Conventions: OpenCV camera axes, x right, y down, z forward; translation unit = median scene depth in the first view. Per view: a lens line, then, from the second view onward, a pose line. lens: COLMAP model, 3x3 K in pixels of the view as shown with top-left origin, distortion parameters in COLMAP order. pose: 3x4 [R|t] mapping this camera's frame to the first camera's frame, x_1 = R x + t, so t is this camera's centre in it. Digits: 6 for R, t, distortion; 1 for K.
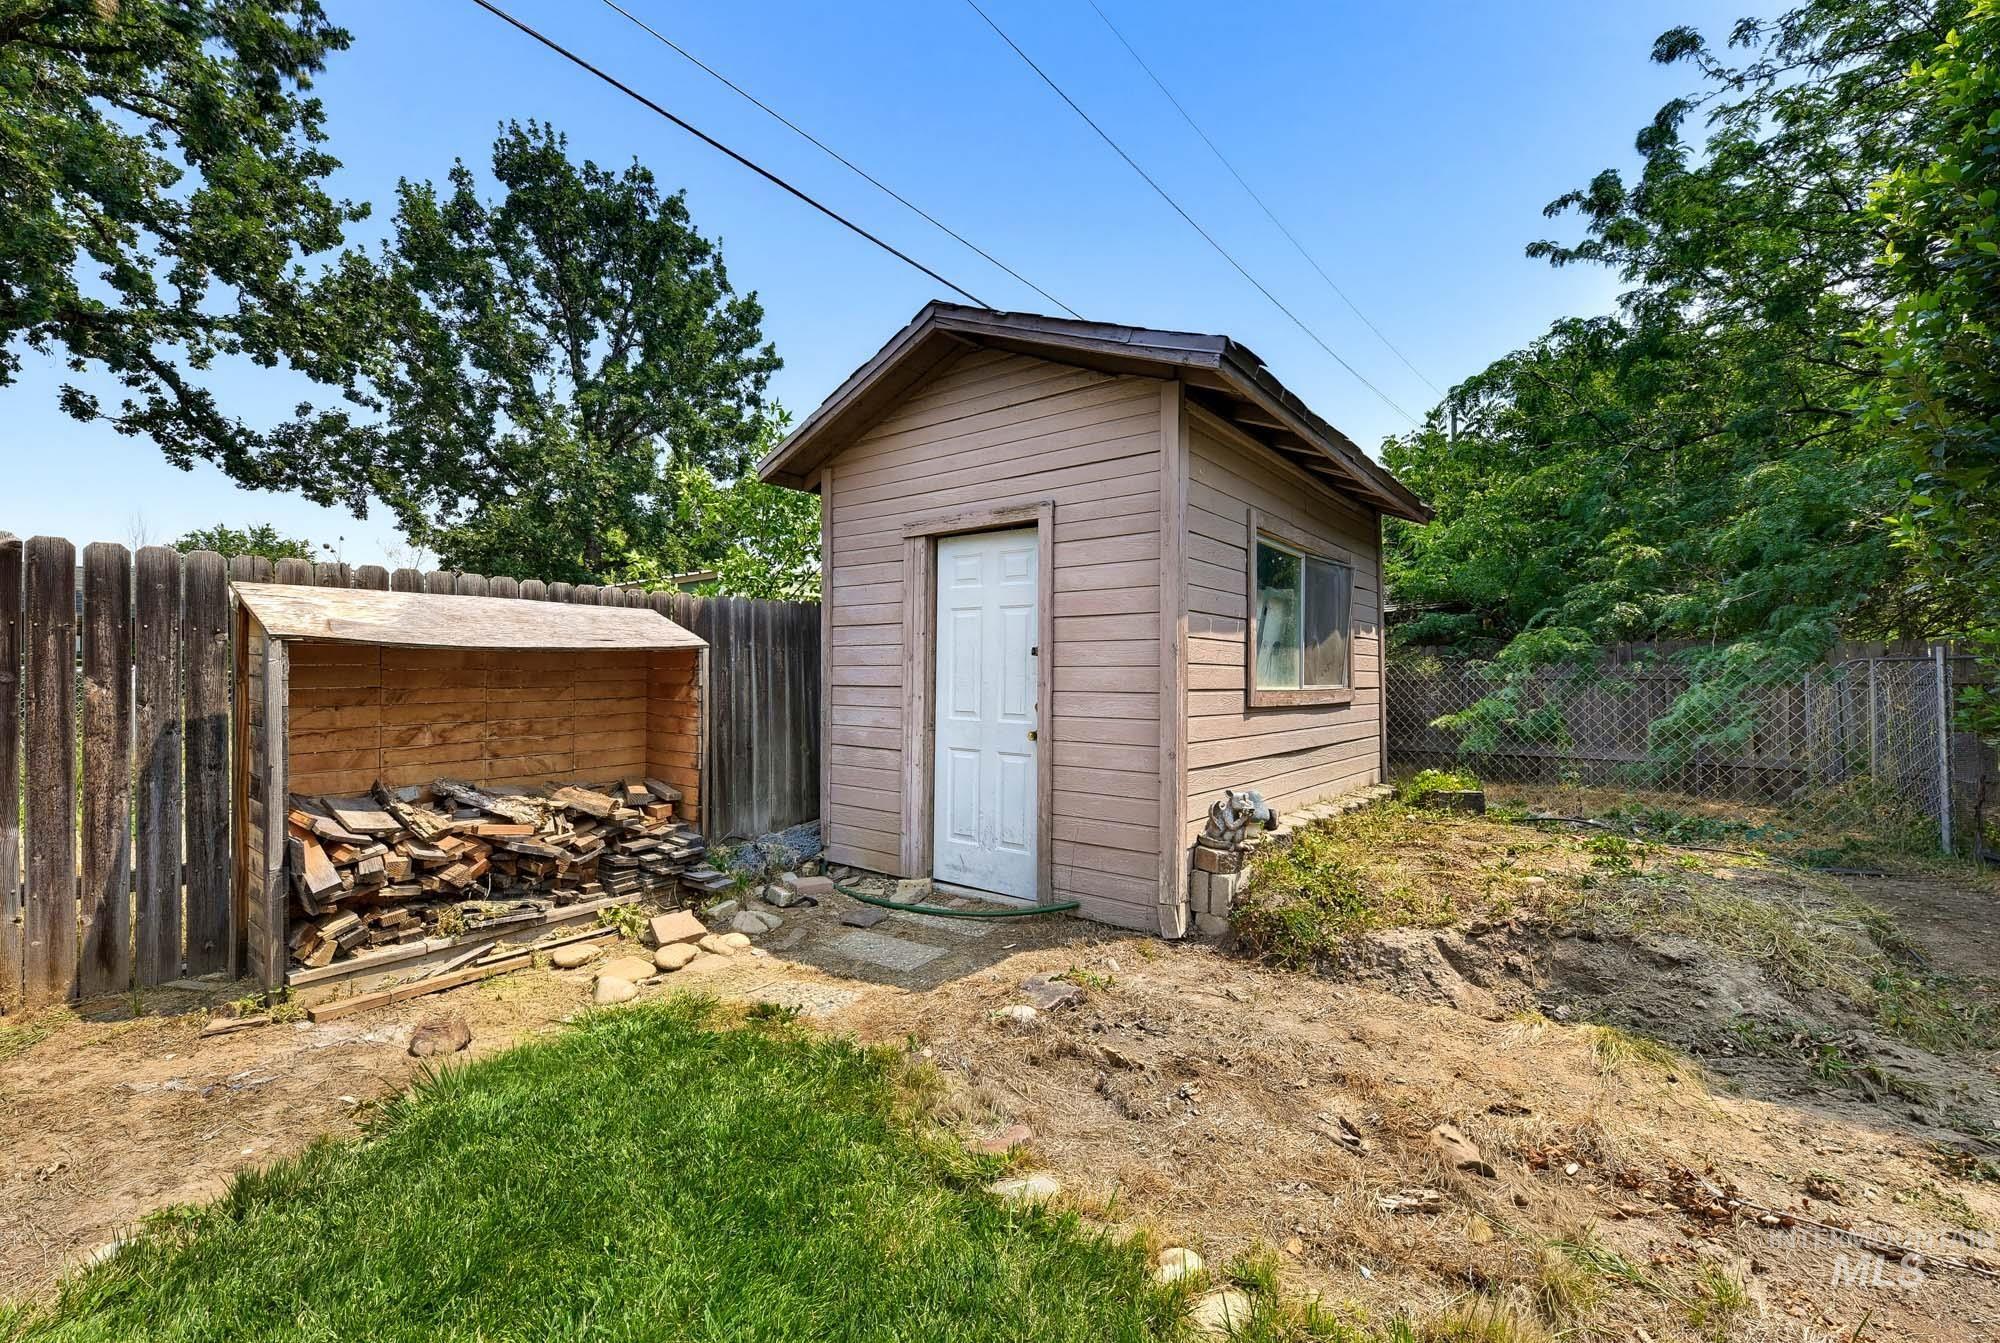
lens RADIAL K [[835.9, 0, 1000.0], [0, 835.9, 671.5], [0, 0, 1]] dist [-0.000538, 0.000050]
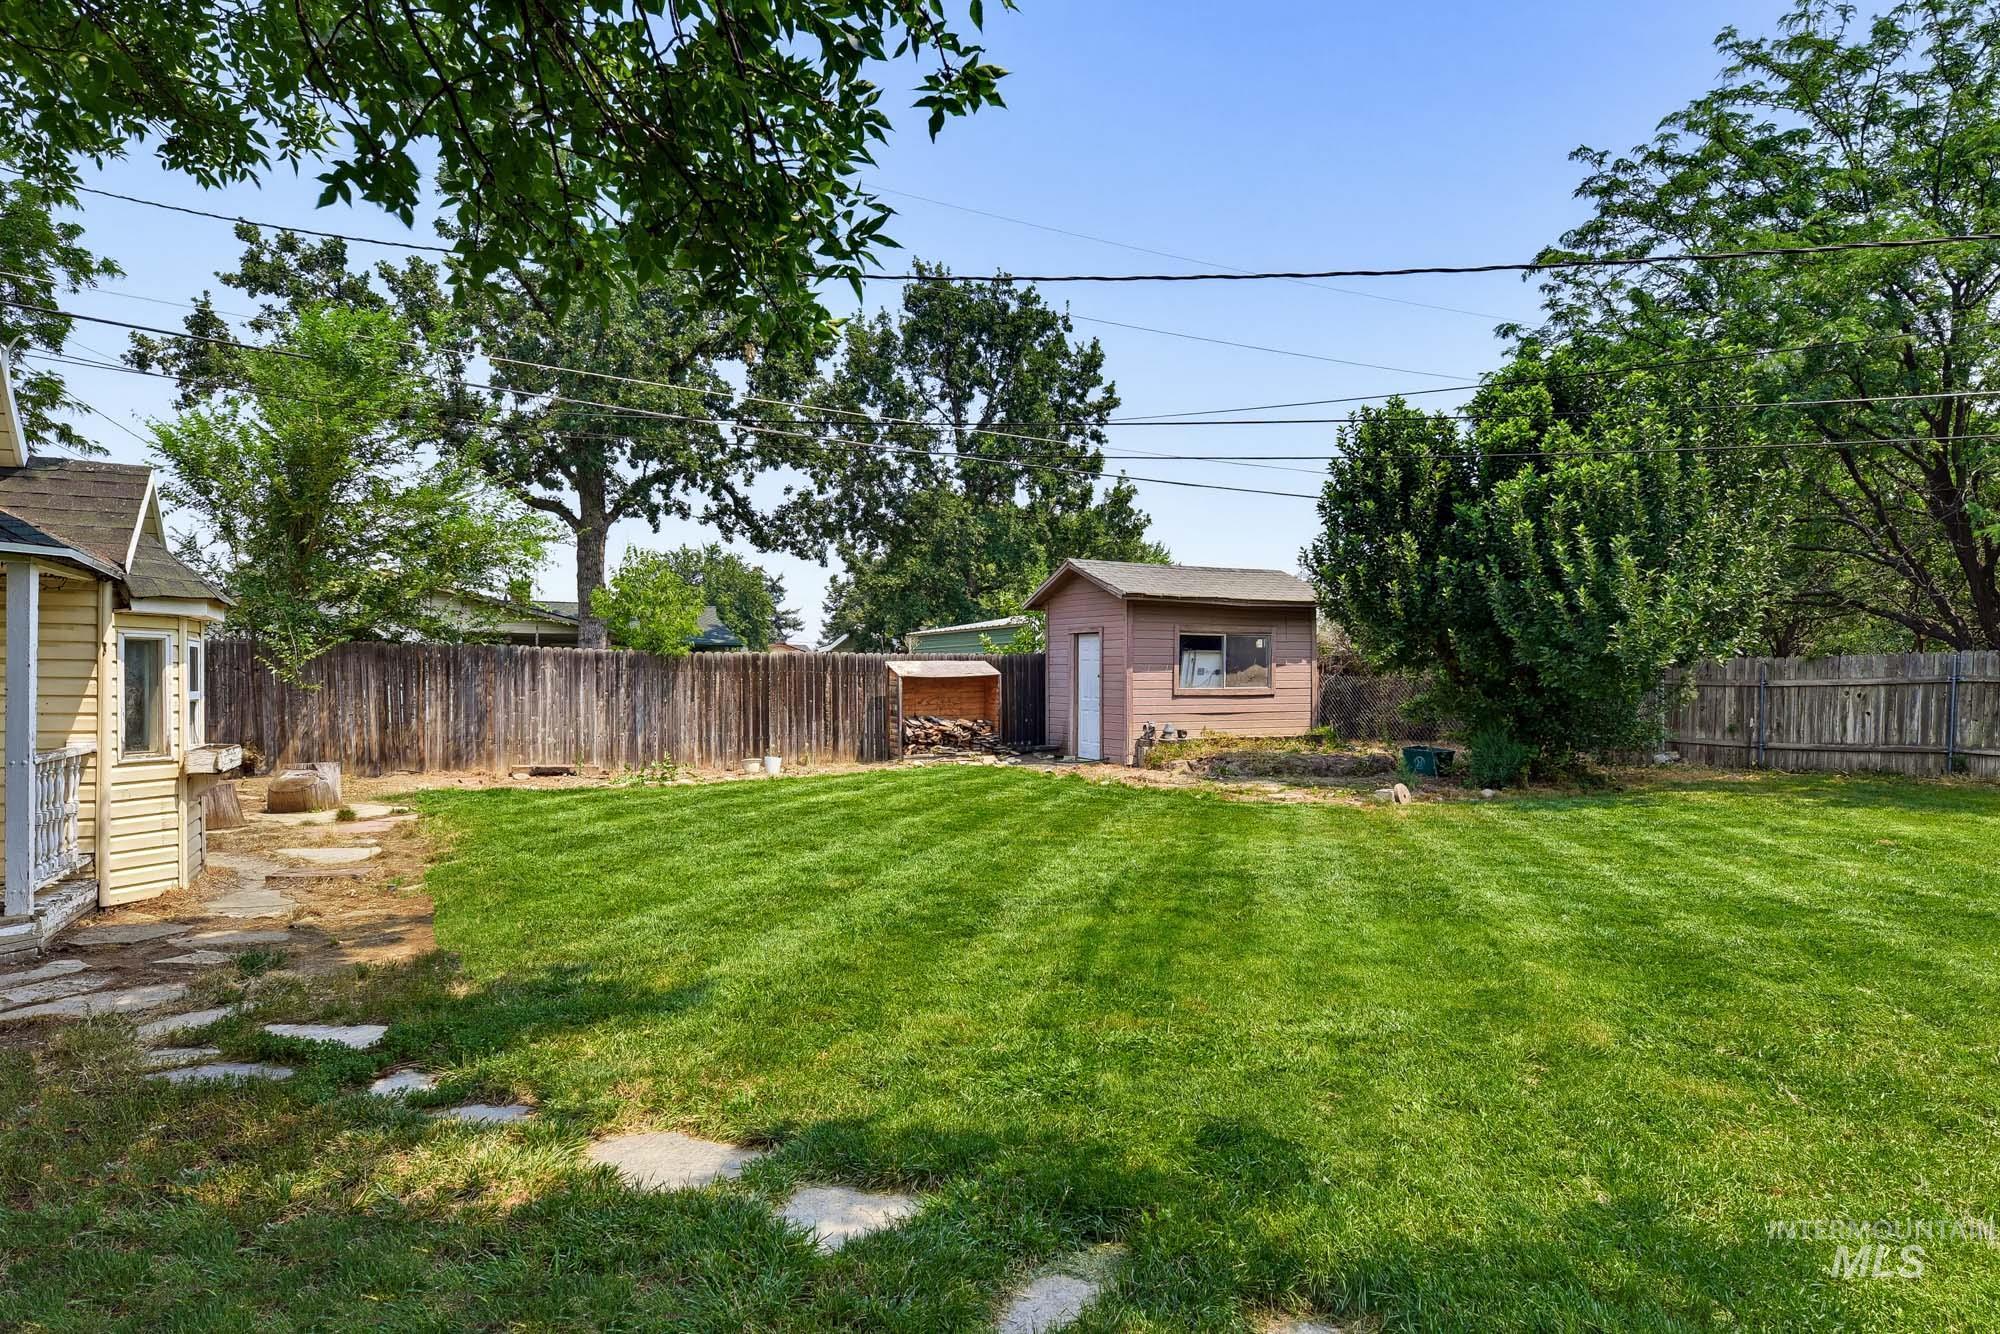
lens RADIAL K [[1168.9, 0, 1000.0], [0, 1168.9, 667.0], [0, 0, 1]] dist [0.000131, -0.000005]
pose [[0.907488, -0.005750, -0.420038, 0.350712], [0.007563, 0.999968, 0.002652, -0.016912], [0.420009, -0.005583, 0.907503, -0.700241]]
